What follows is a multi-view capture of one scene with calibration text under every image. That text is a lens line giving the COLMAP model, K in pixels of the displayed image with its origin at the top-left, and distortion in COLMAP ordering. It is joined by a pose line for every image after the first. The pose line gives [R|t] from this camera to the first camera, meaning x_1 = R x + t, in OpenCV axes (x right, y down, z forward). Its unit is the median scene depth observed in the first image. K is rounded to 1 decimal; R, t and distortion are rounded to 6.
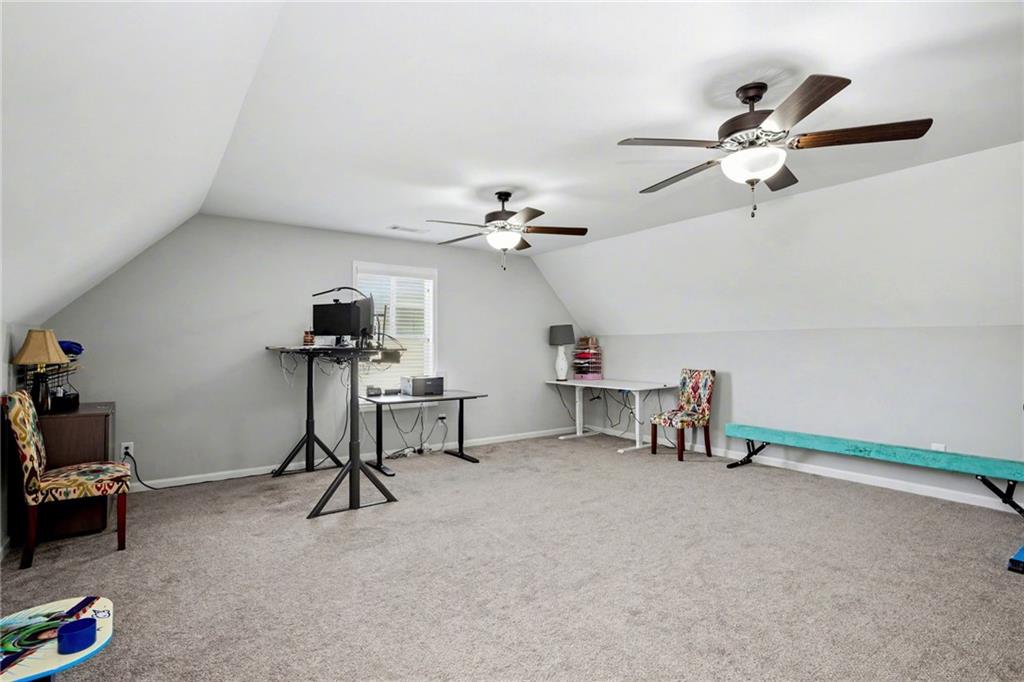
lens RADIAL K [[500.0, 0, 512.7], [0, 500.0, 346.4], [0, 0, 1]] dist [0.001245, 0.000369]
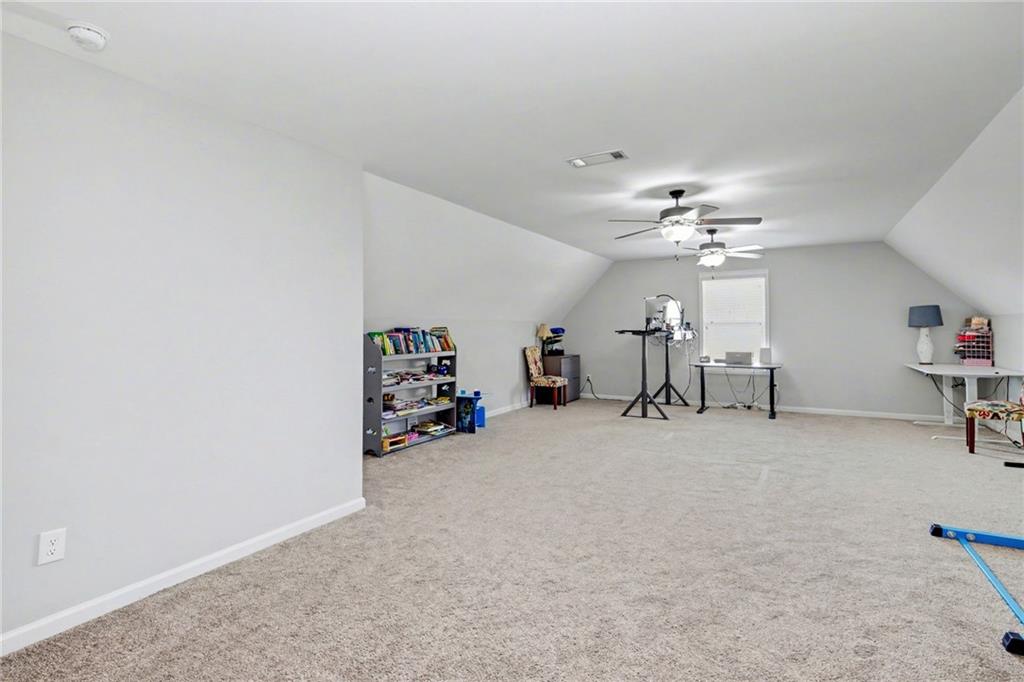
lens RADIAL K [[513.8, 0, 514.0], [0, 513.8, 334.6], [0, 0, 1]] dist [0.001208, 0.000293]
pose [[0.404123, 0.004647, -0.914693, 0.859184], [0.005291, 0.999958, 0.007418, 0.001587], [0.914689, -0.007837, 0.404082, -0.140091]]
